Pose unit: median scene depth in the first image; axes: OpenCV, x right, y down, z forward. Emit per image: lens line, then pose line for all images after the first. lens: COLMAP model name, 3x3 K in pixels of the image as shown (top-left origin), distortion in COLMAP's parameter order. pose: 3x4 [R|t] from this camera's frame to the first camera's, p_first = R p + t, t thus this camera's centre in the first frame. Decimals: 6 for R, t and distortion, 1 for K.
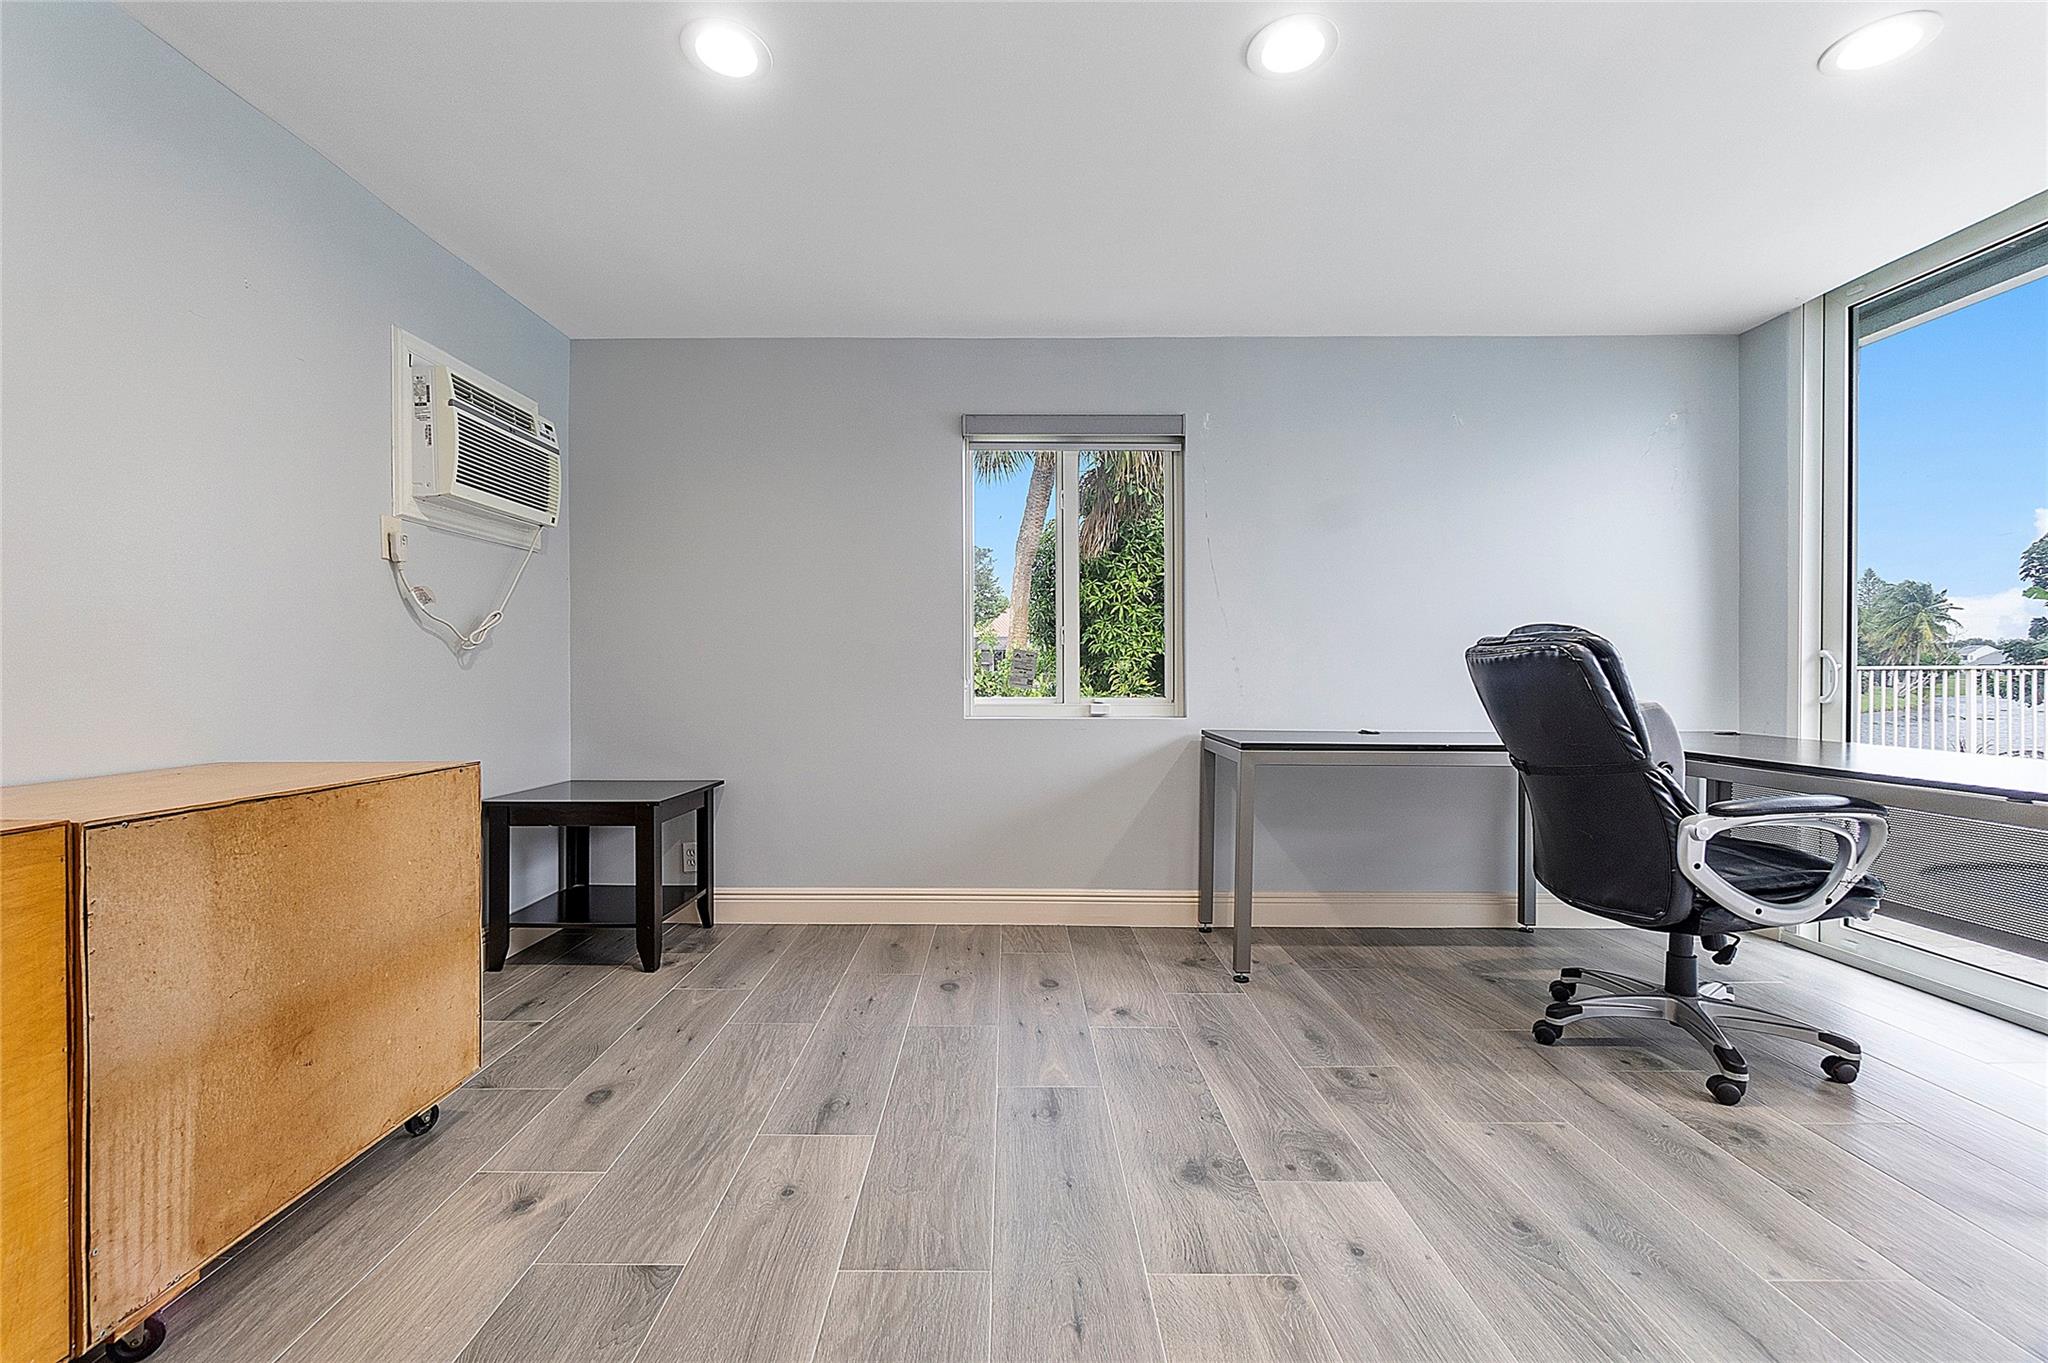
lens RADIAL K [[885.5, 0, 1021.5], [0, 885.5, 678.7], [0, 0, 1]] dist [-0.007136, 0.000440]
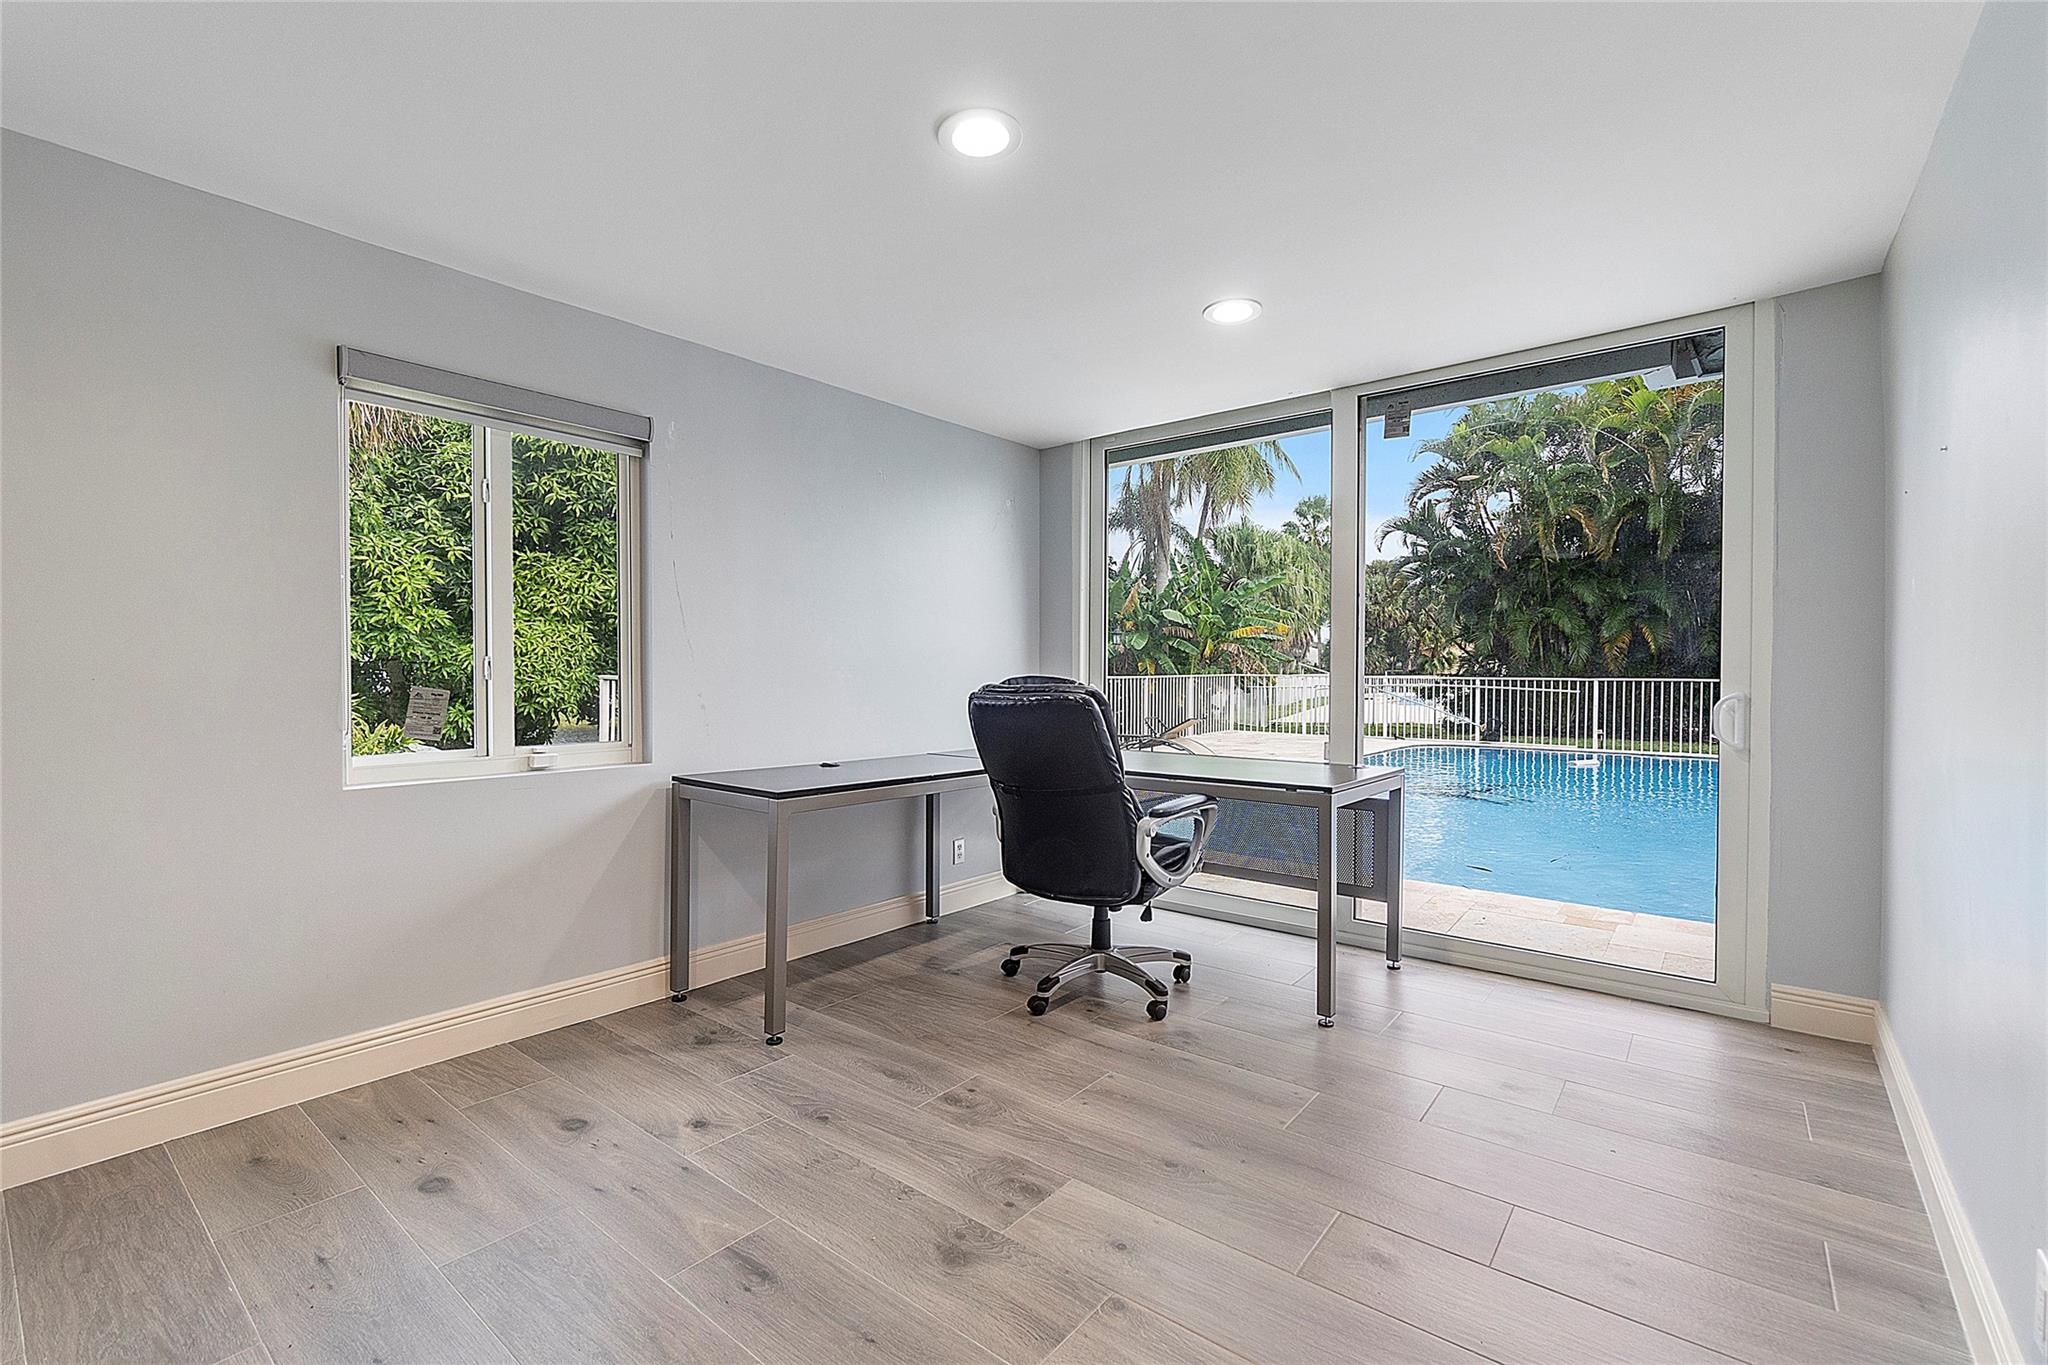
lens RADIAL K [[885.5, 0, 1011.4], [0, 885.5, 666.7], [0, 0, 1]] dist [-0.007136, 0.000440]
pose [[0.635264, 0.004216, 0.772283, -0.375361], [0.002375, 0.999970, -0.007413, -0.062182], [-0.772291, 0.006544, 0.635235, 0.231752]]
